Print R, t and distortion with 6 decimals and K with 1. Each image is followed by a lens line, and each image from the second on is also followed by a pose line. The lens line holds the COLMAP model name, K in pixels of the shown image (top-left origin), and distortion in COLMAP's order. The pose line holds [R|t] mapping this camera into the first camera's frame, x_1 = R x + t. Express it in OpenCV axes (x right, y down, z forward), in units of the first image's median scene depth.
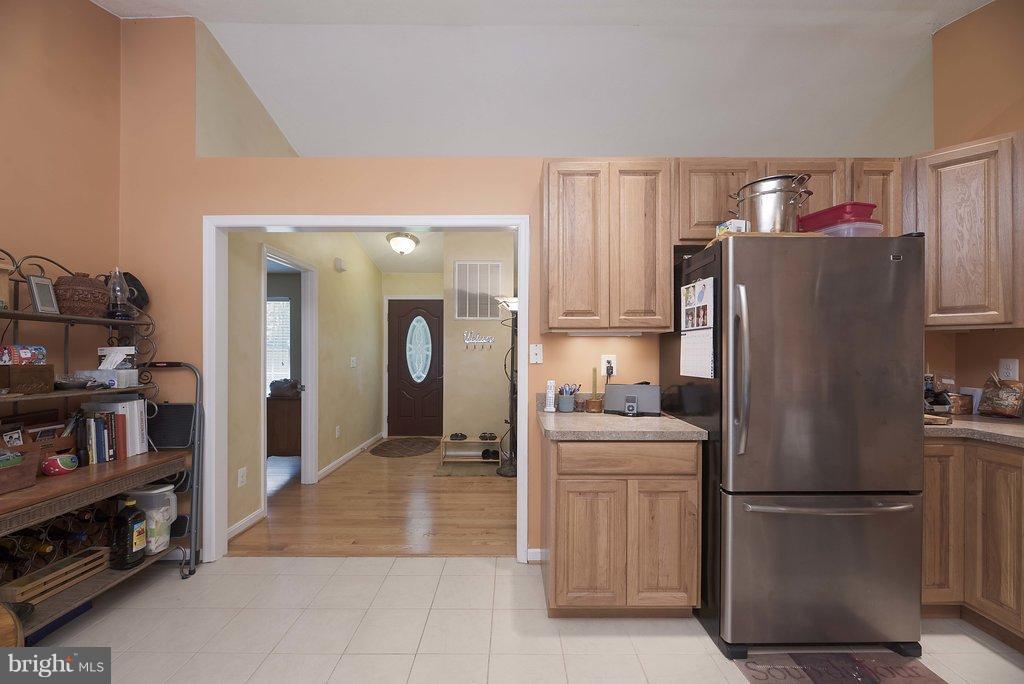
lens RADIAL K [[411.5, 0, 511.7], [0, 411.5, 350.1], [0, 0, 1]] dist [-0.003304, -0.002149]
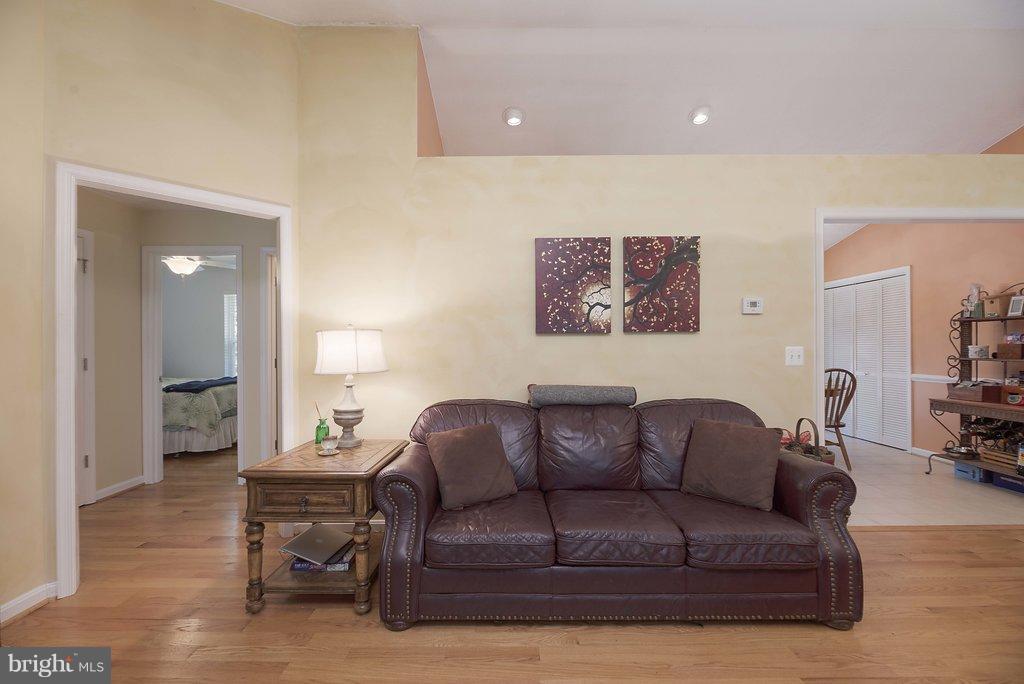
lens RADIAL K [[411.5, 0, 501.9], [0, 411.5, 347.8], [0, 0, 1]] dist [-0.003304, -0.002149]
pose [[-0.999955, 0.008788, 0.003643, 1.035325], [0.008768, 0.999947, -0.005437, 0.038912], [-0.003691, -0.005405, -0.999979, 2.530992]]
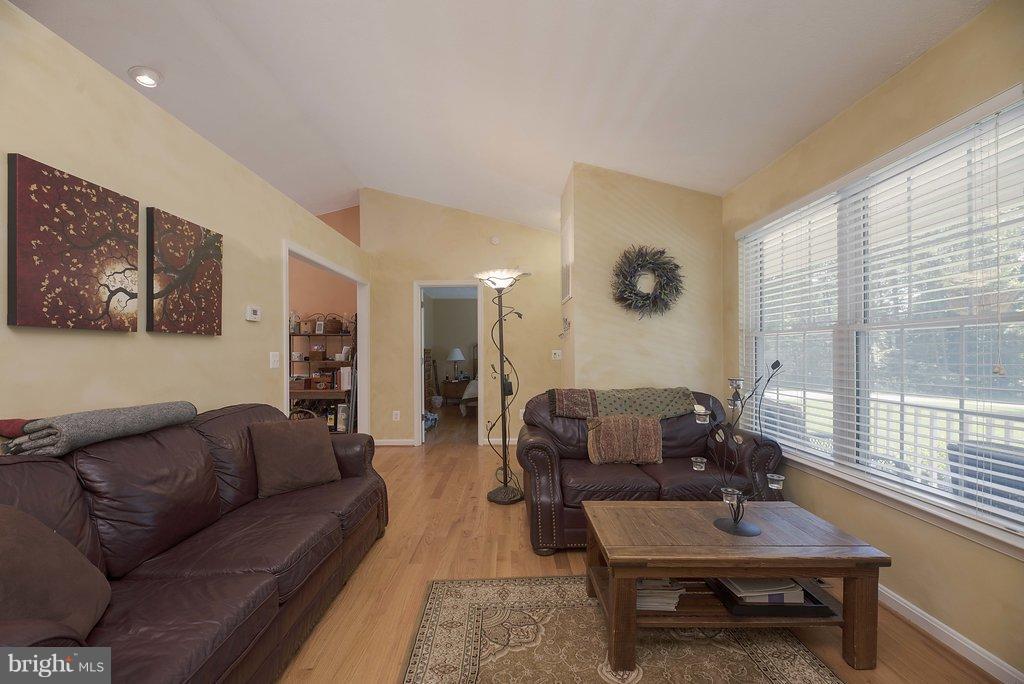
lens RADIAL K [[411.5, 0, 511.8], [0, 411.5, 351.7], [0, 0, 1]] dist [-0.003304, -0.002149]
pose [[0.006968, 0.003203, -0.999971, 1.621632], [0.009121, 0.999953, 0.003267, 0.037693], [0.999934, -0.009144, 0.006938, 2.104829]]
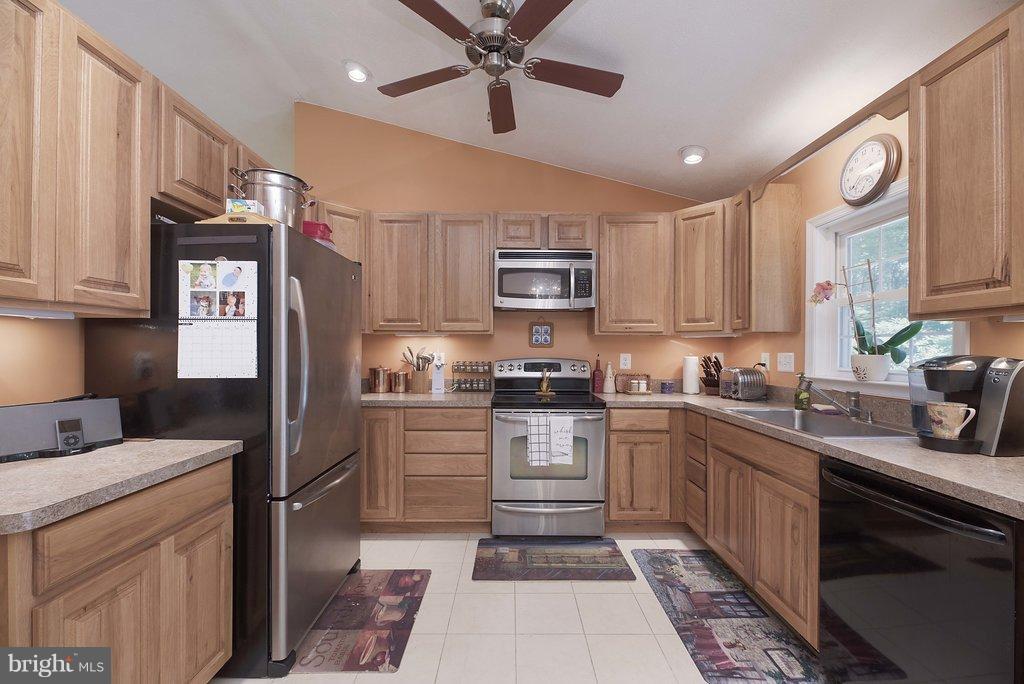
lens RADIAL K [[411.5, 0, 509.8], [0, 411.5, 349.3], [0, 0, 1]] dist [-0.003304, -0.002149]
pose [[0.005720, 0.001911, 0.999982, -0.323768], [-0.008521, 0.999962, -0.001862, 0.004717], [-0.999947, -0.008510, 0.005736, 0.391757]]
